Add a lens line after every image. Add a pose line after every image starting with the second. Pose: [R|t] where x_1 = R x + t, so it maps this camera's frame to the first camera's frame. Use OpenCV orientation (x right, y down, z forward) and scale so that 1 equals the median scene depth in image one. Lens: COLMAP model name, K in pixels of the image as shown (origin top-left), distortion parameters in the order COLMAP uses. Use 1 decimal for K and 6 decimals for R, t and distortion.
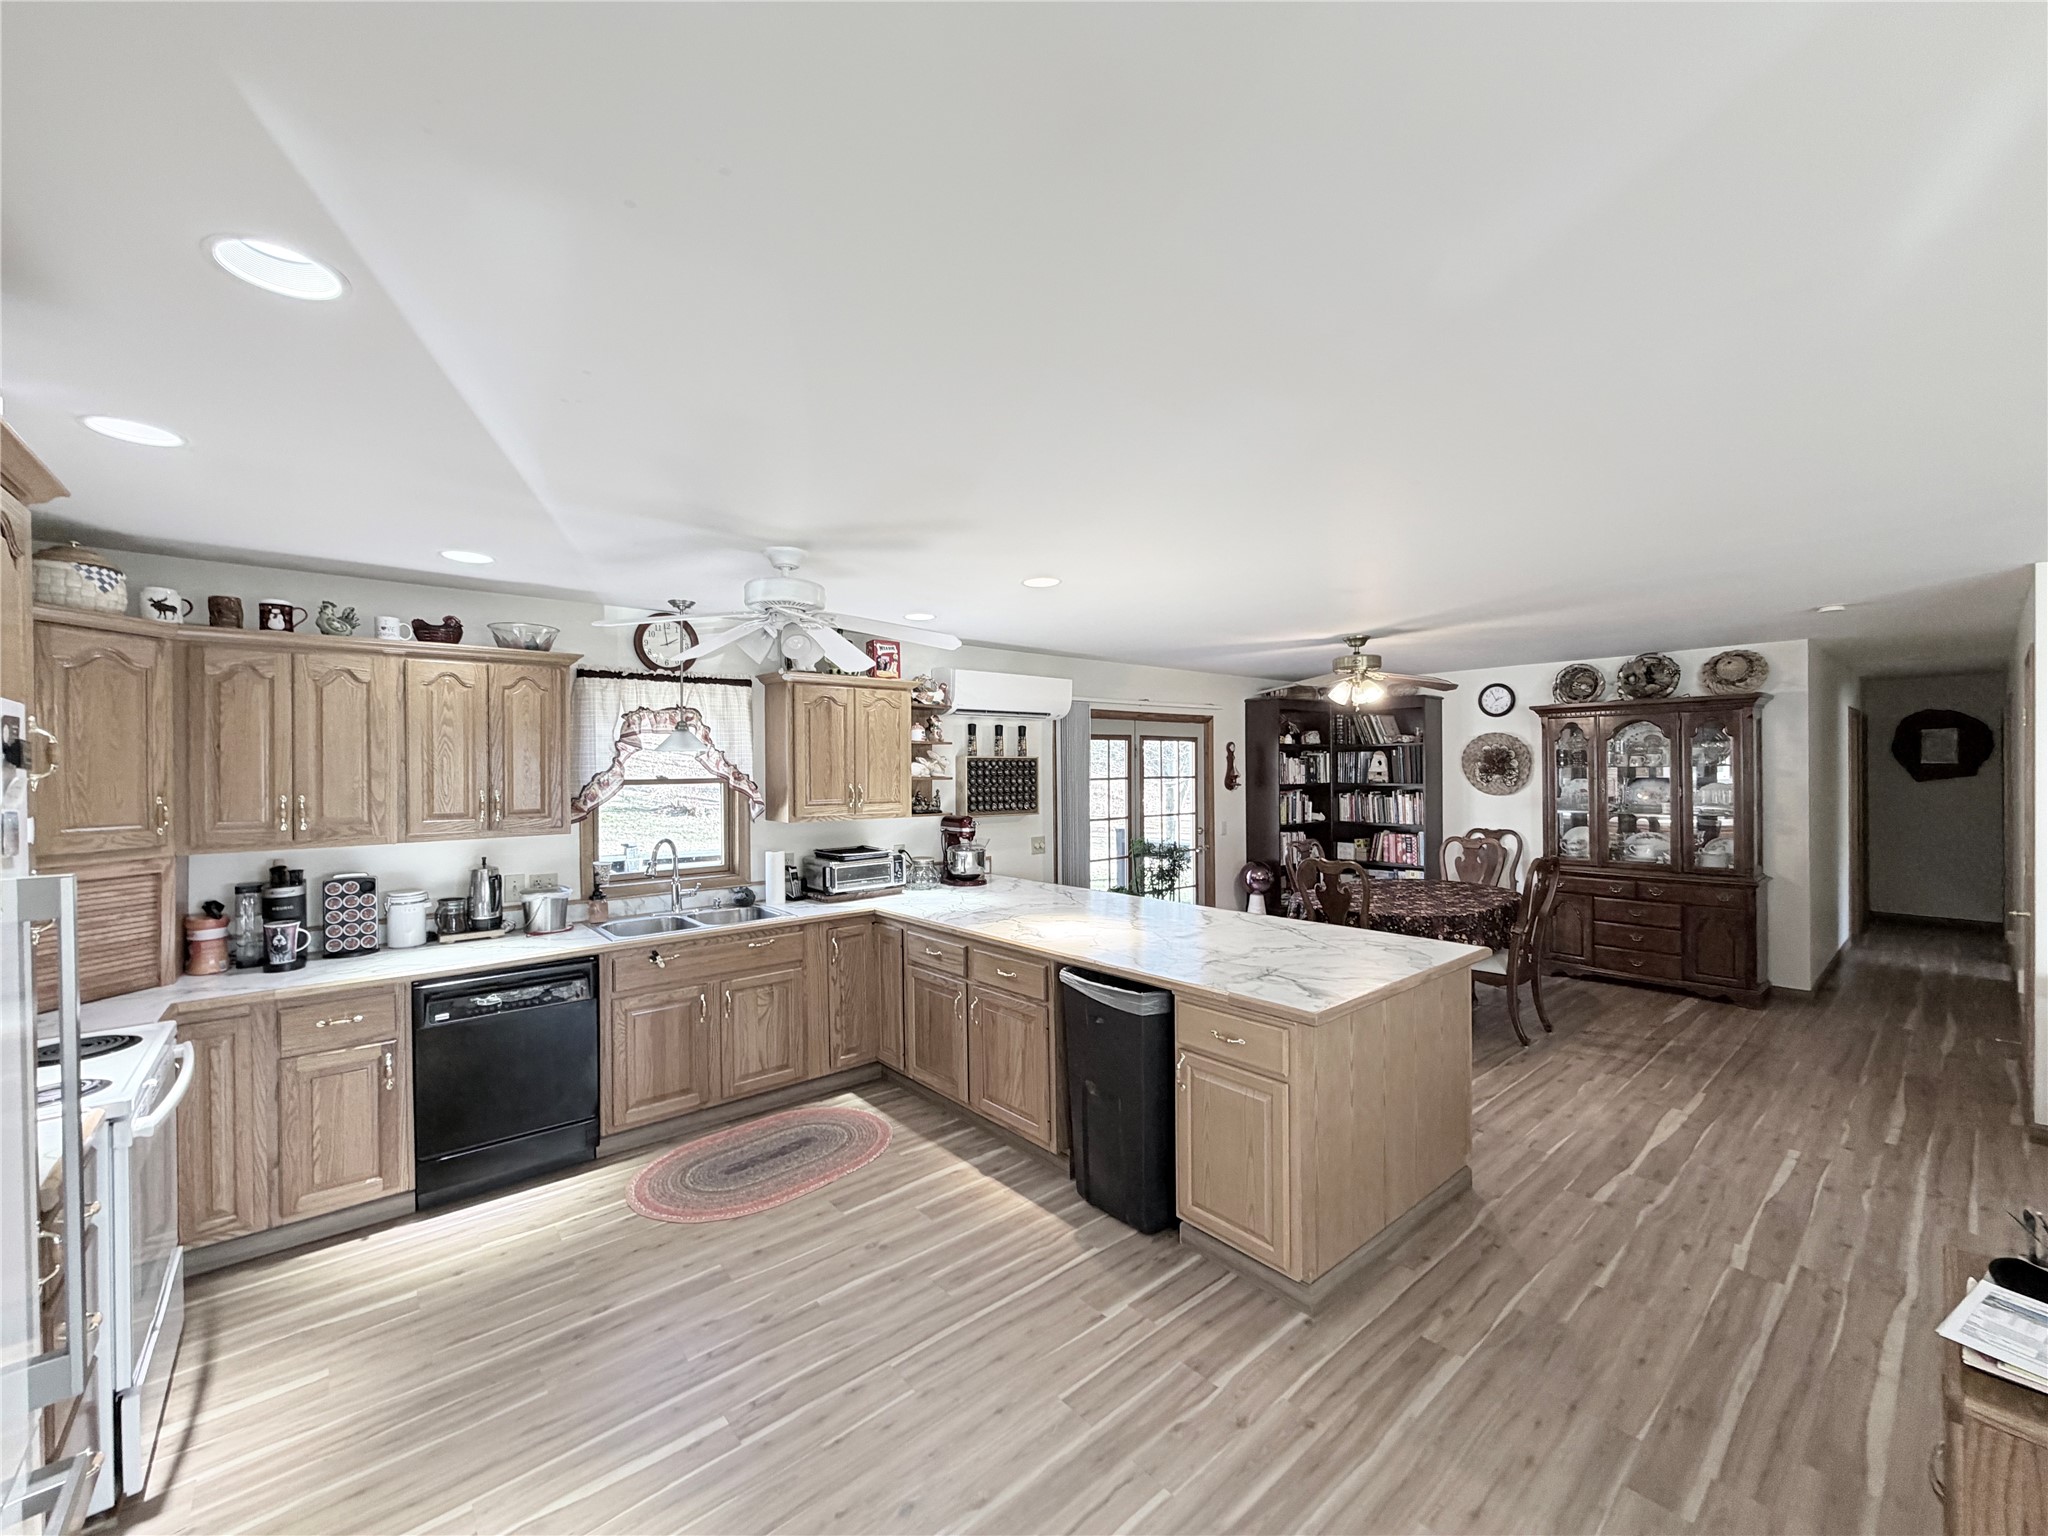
lens RADIAL K [[811.9, 0, 1018.8], [0, 811.9, 771.1], [0, 0, 1]] dist [-0.001046, 0.000154]
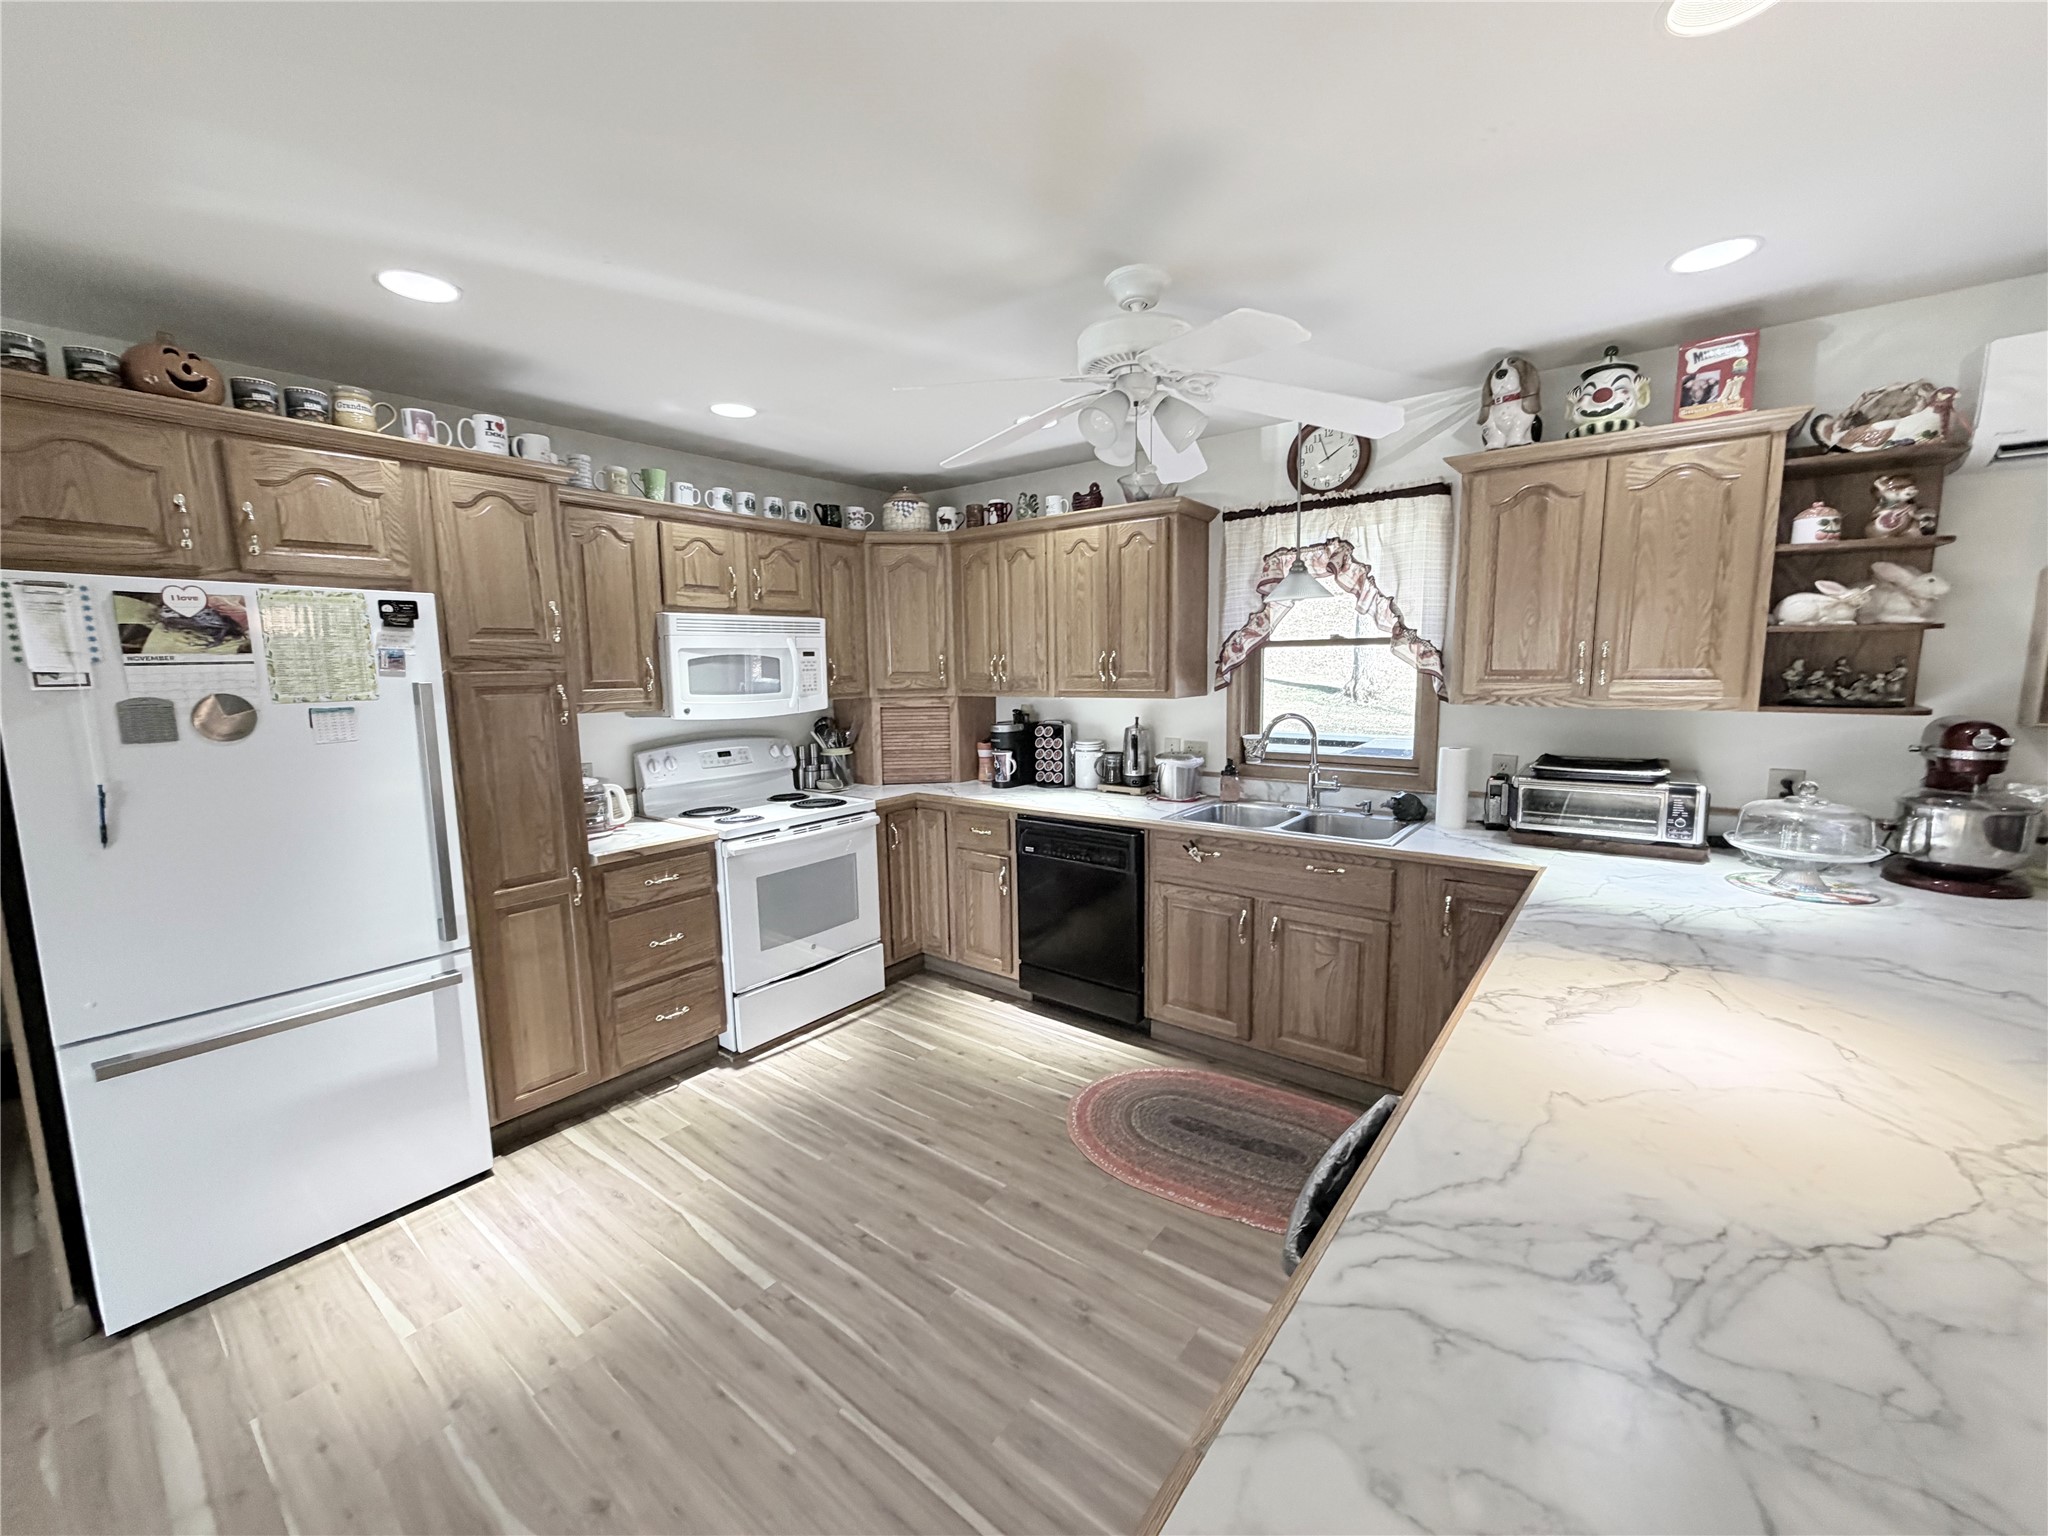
lens RADIAL K [[811.9, 0, 1018.7], [0, 811.9, 771.2], [0, 0, 1]] dist [-0.001046, 0.000154]
pose [[0.199878, 0.138017, -0.970052, 0.254347], [0.011324, 0.989638, 0.143137, 0.019194], [0.979755, -0.039595, 0.196244, 0.502455]]
